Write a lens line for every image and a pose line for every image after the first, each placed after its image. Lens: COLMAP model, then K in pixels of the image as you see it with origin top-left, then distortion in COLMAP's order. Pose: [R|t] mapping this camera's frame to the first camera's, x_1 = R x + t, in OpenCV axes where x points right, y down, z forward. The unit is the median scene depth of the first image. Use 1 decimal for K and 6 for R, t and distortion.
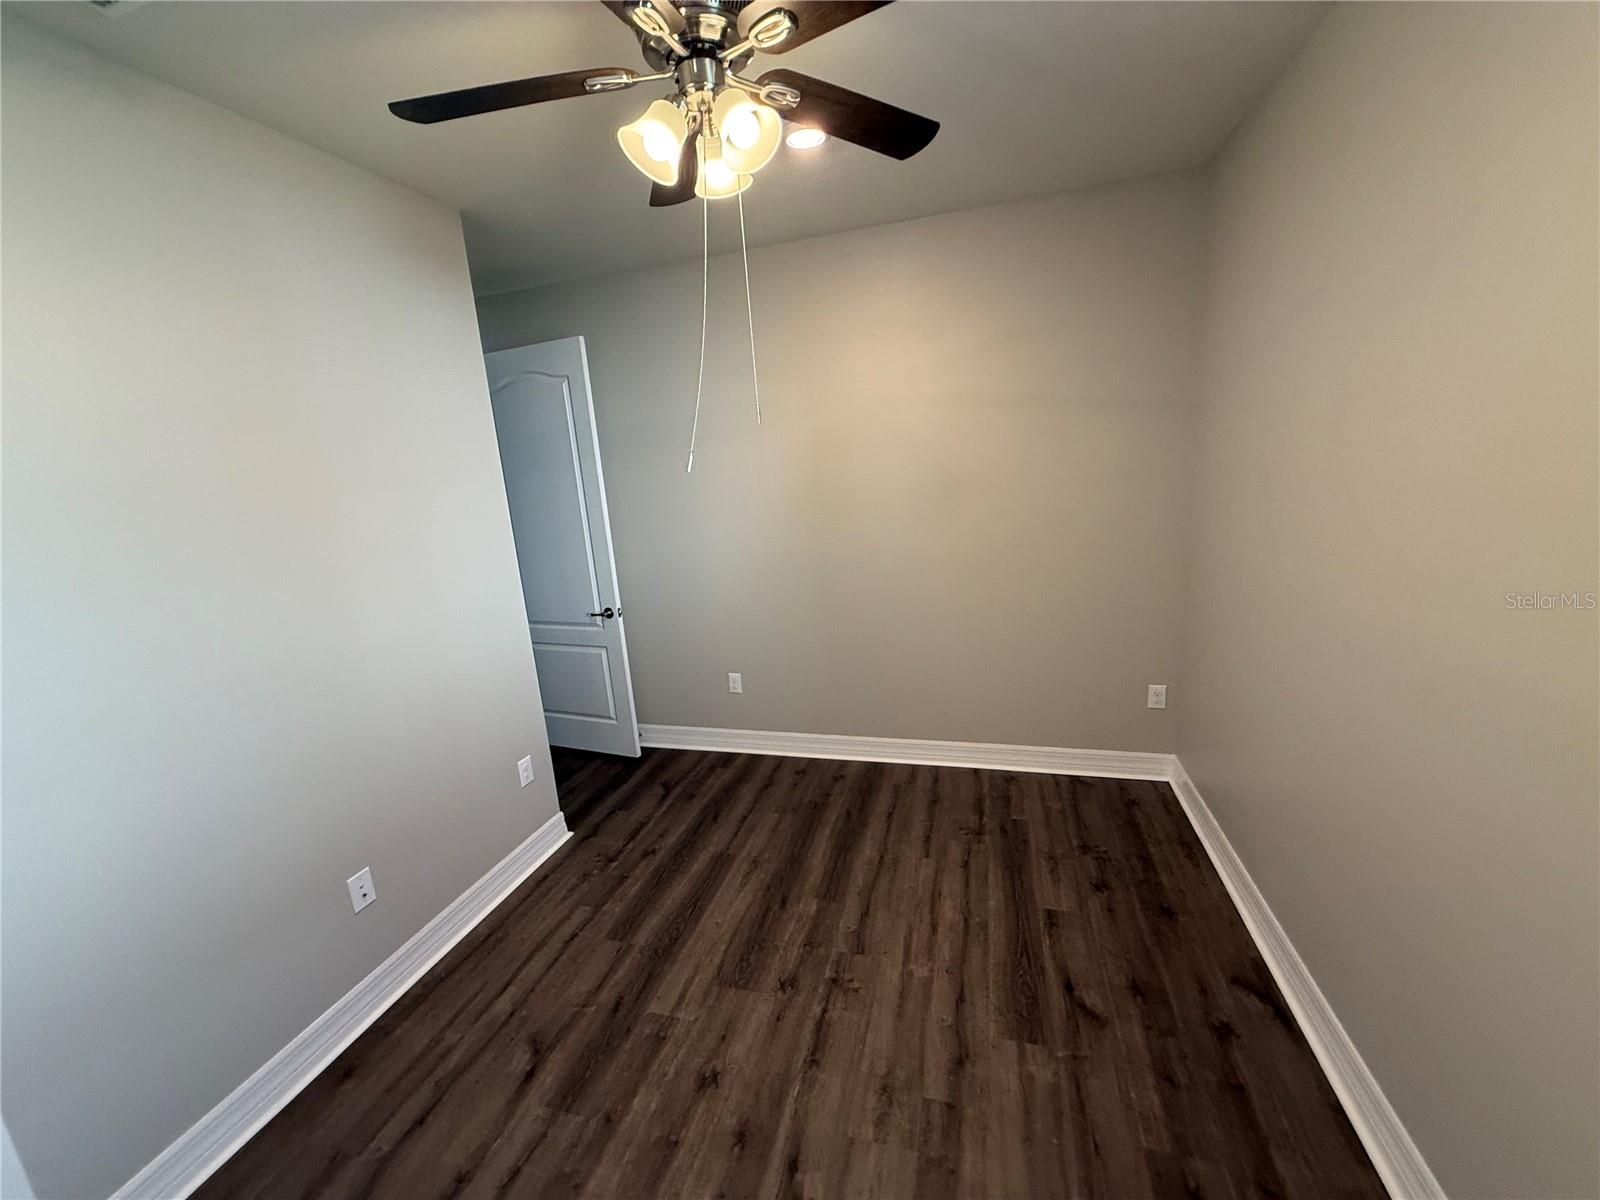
lens RADIAL K [[637.3, 0, 791.7], [0, 637.3, 598.9], [0, 0, 1]] dist [0.001022, -0.000342]
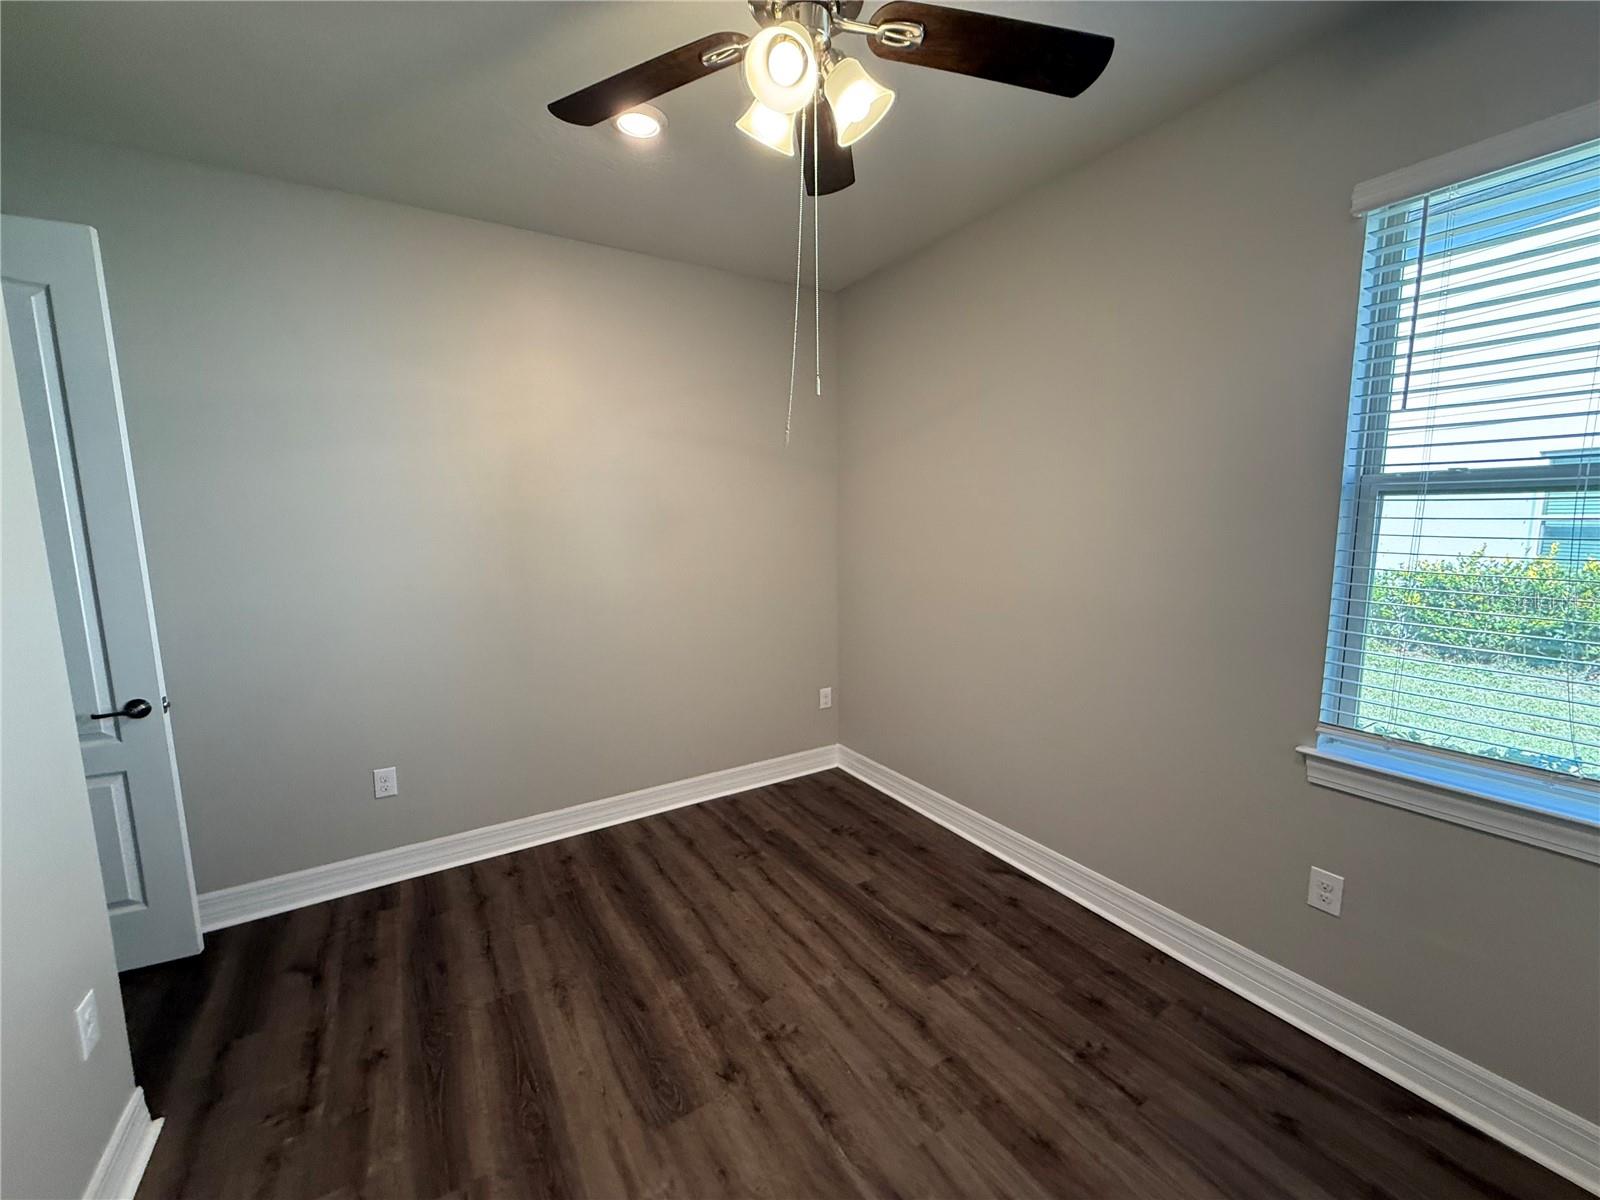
lens RADIAL K [[637.3, 0, 798.1], [0, 637.3, 598.7], [0, 0, 1]] dist [0.001022, -0.000342]
pose [[0.663953, -0.030420, 0.747156, -0.511654], [0.120859, 0.990401, -0.067077, 0.054642], [-0.737943, 0.134836, 0.661256, 0.280648]]
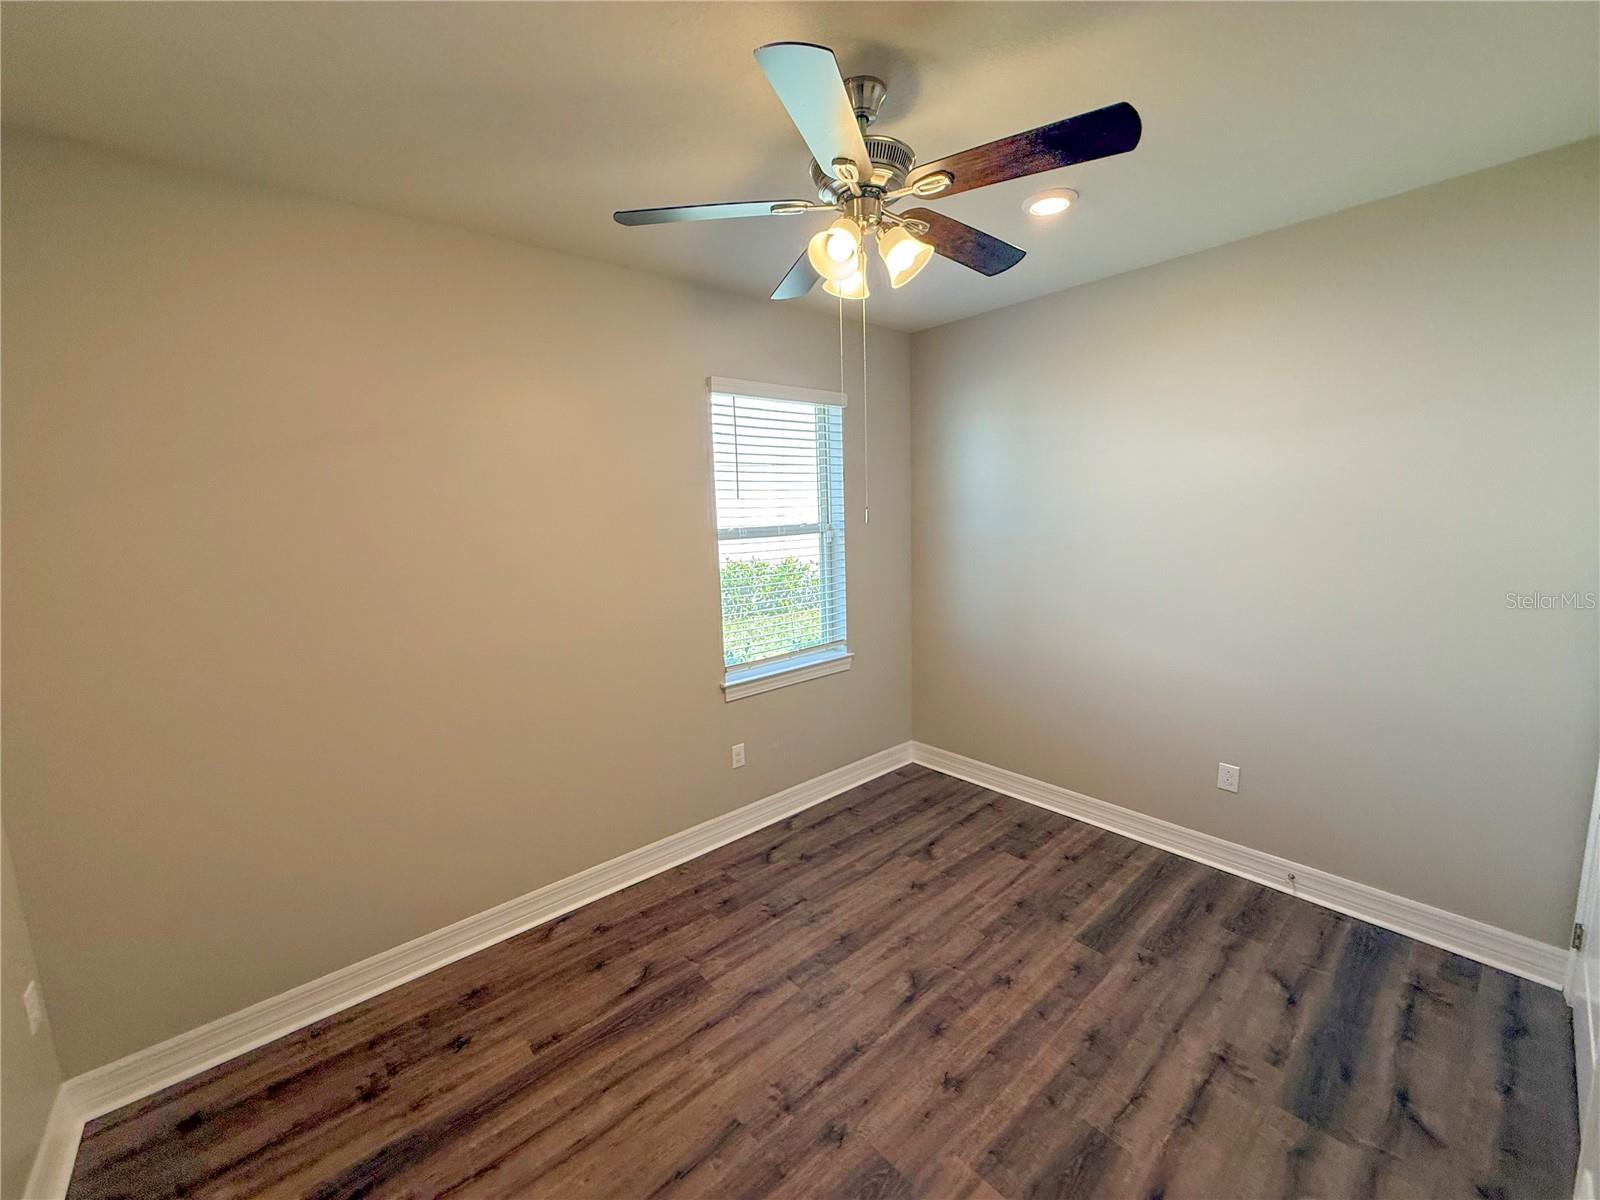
lens RADIAL K [[637.3, 0, 790.6], [0, 637.3, 604.4], [0, 0, 1]] dist [0.001022, -0.000342]
pose [[-0.832723, 0.018635, 0.553377, -0.400793], [0.207313, 0.937227, 0.280404, -0.268606], [-0.513415, 0.348221, -0.784314, 1.340485]]
